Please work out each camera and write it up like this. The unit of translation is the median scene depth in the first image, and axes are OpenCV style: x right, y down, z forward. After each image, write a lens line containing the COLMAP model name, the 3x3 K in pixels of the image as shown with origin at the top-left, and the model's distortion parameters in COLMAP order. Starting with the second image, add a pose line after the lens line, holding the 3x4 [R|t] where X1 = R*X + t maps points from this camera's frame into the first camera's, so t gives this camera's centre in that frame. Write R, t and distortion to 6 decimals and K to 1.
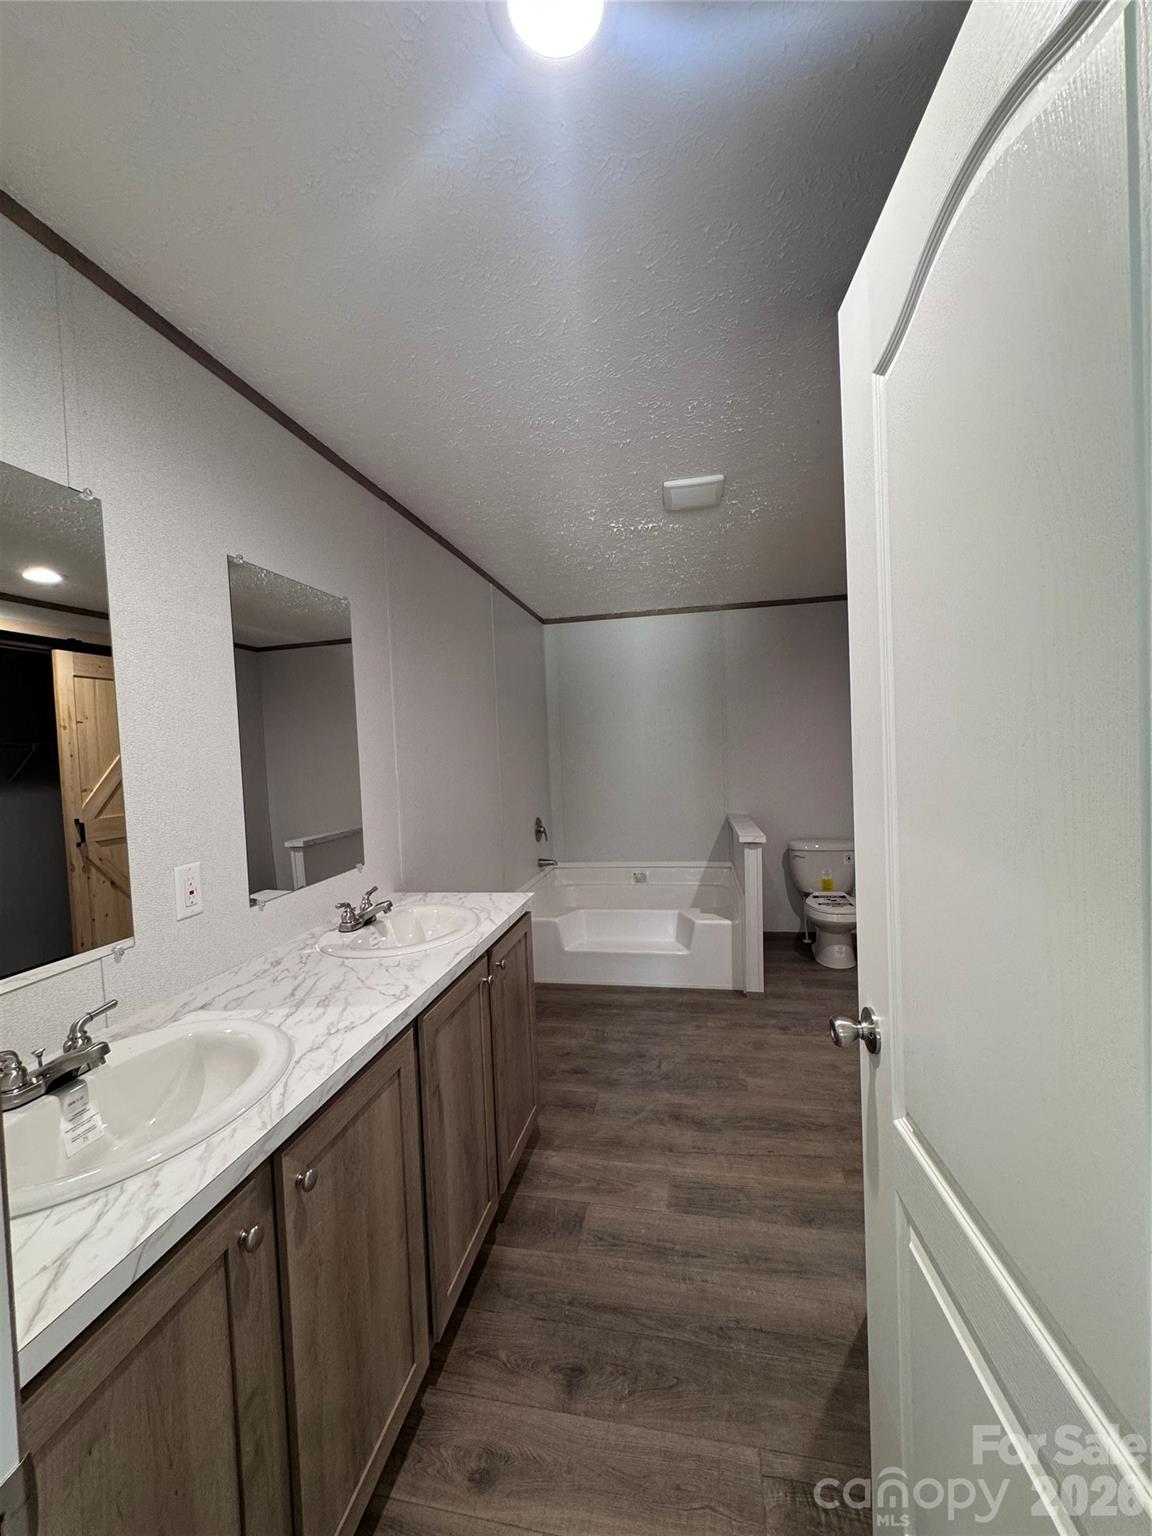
lens RADIAL K [[615.7, 0, 565.6], [0, 615.7, 768.0], [0, 0, 1]] dist [-0.001876, 0.000303]
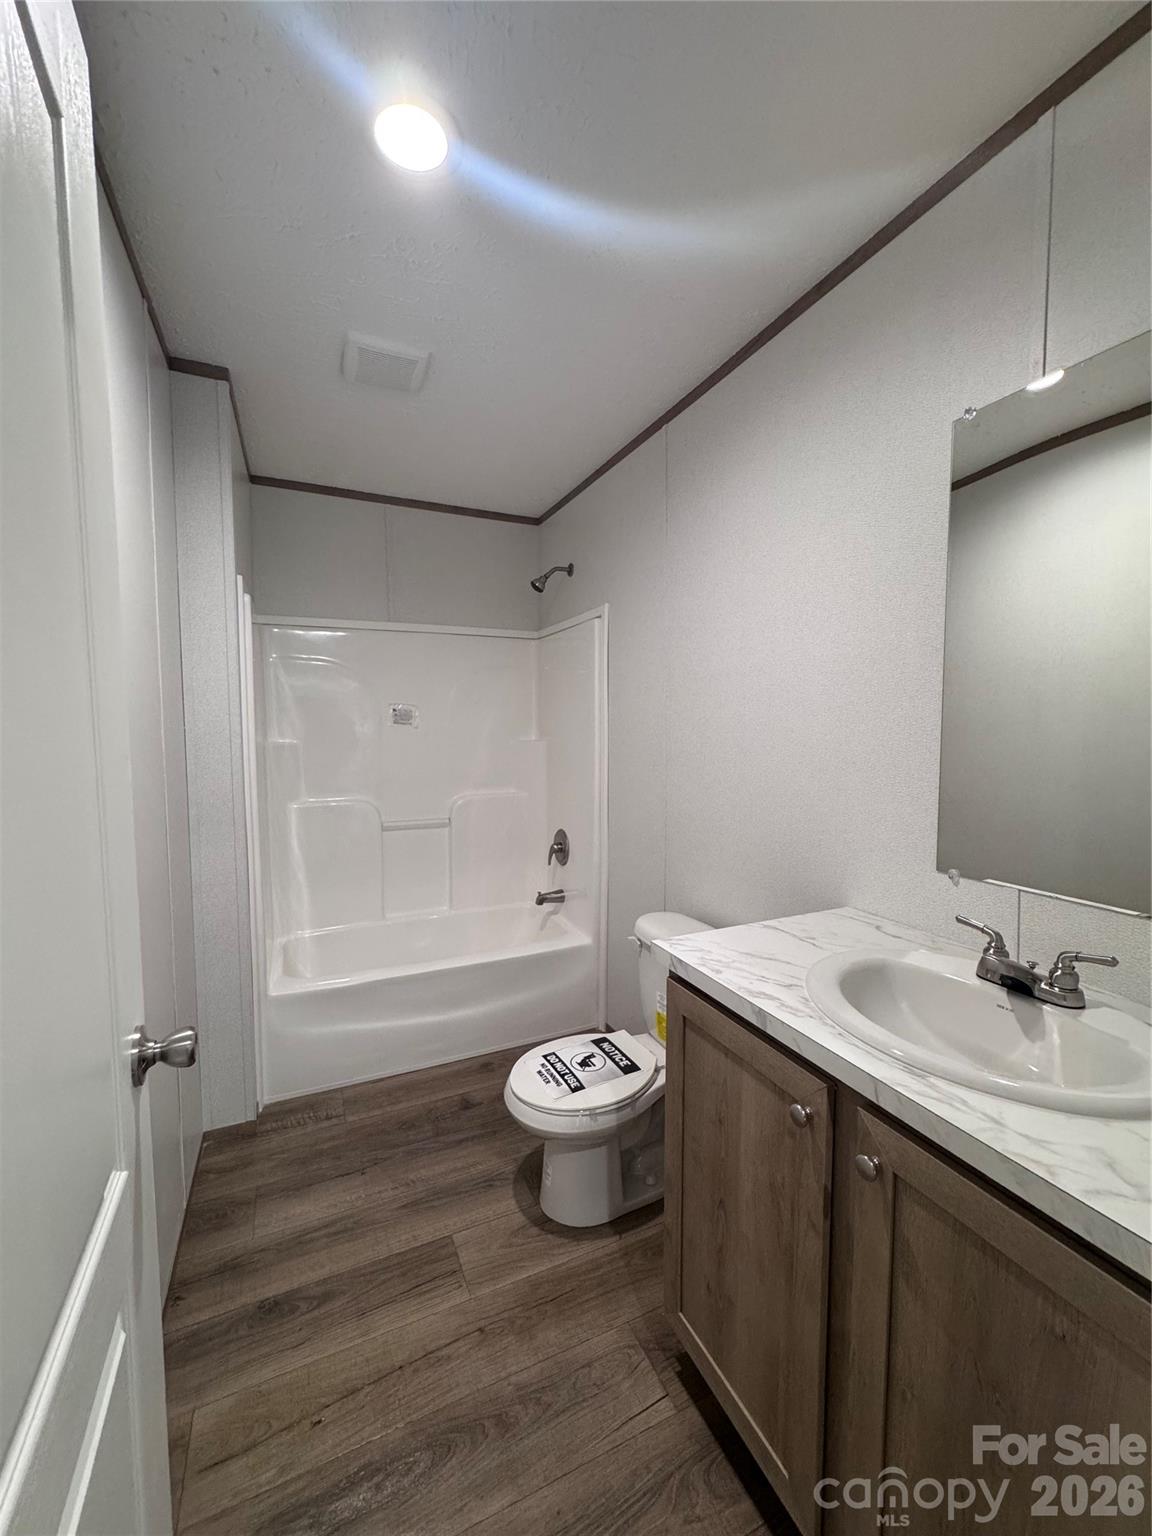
lens RADIAL K [[615.7, 0, 570.2], [0, 615.7, 774.6], [0, 0, 1]] dist [-0.001876, 0.000303]
pose [[-0.801375, 0.117176, -0.586572, 0.466403], [0.041790, 0.989197, 0.140512, -0.034373], [0.596700, 0.088090, -0.797615, 1.753927]]
